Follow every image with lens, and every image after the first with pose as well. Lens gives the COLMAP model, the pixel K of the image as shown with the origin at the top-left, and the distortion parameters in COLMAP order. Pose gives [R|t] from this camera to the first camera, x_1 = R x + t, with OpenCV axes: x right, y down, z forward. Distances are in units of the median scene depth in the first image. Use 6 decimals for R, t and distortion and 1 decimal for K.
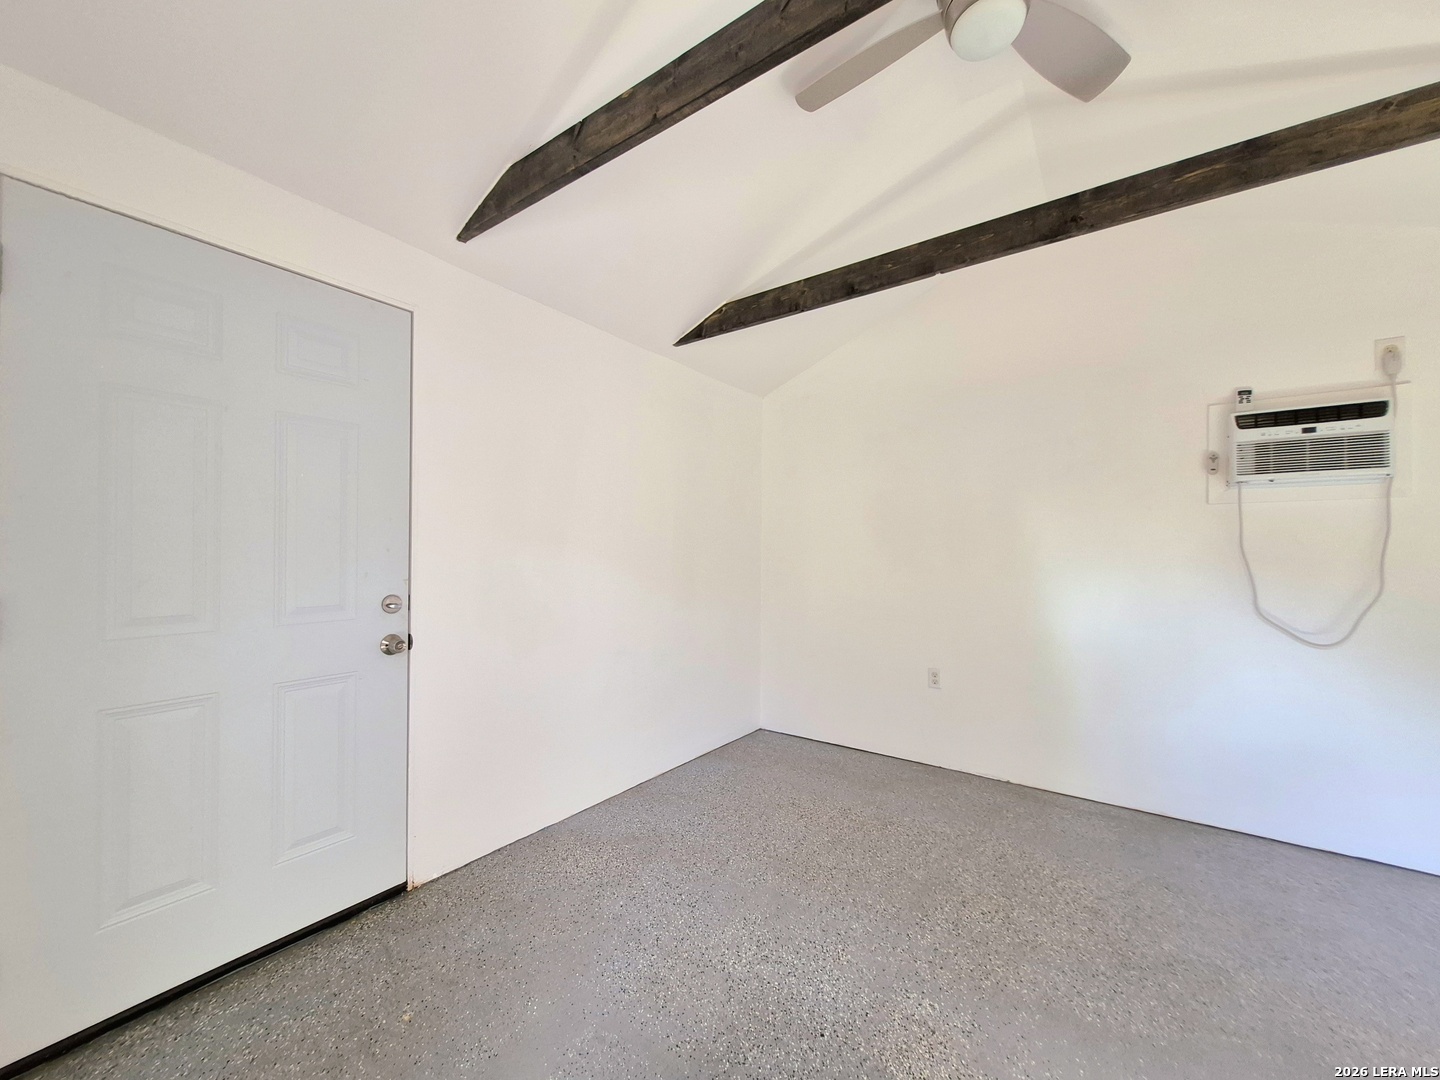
lens RADIAL K [[567.1, 0, 716.3], [0, 567.1, 547.3], [0, 0, 1]] dist [-0.000625, 0.000156]
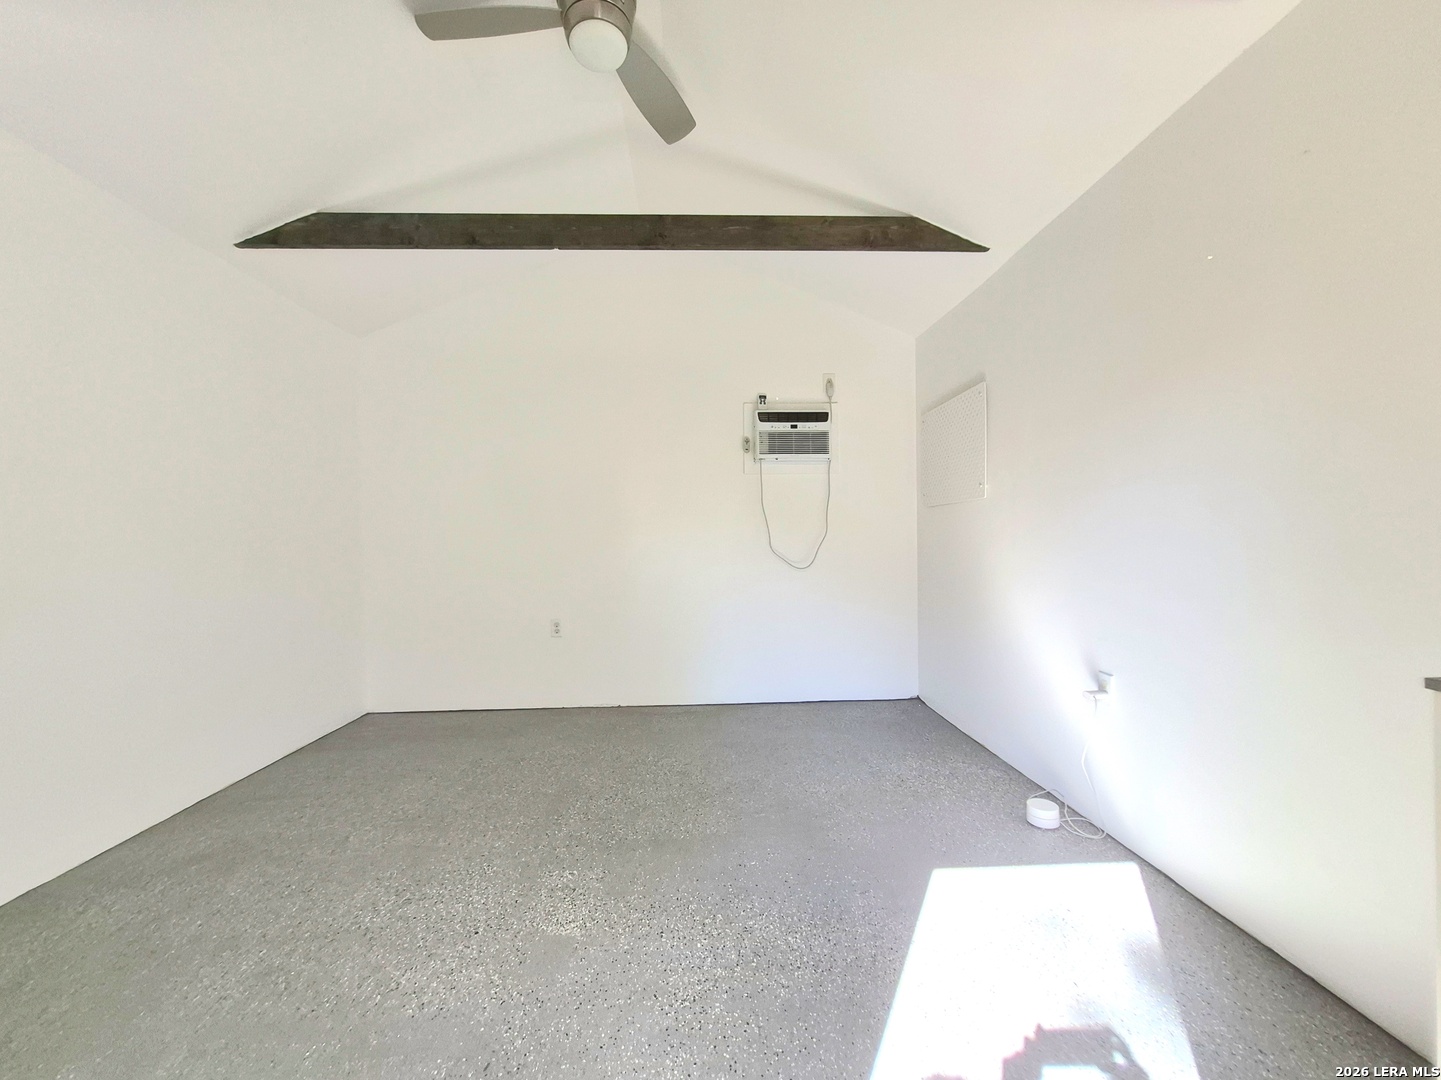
lens RADIAL K [[567.5, 0, 720.6], [0, 567.5, 546.9], [0, 0, 1]] dist [-0.000625, 0.000156]
pose [[0.783104, -0.029794, 0.621177, -0.060517], [0.013524, 0.999431, 0.030887, 0.066897], [-0.621744, -0.015787, 0.783062, -0.071476]]
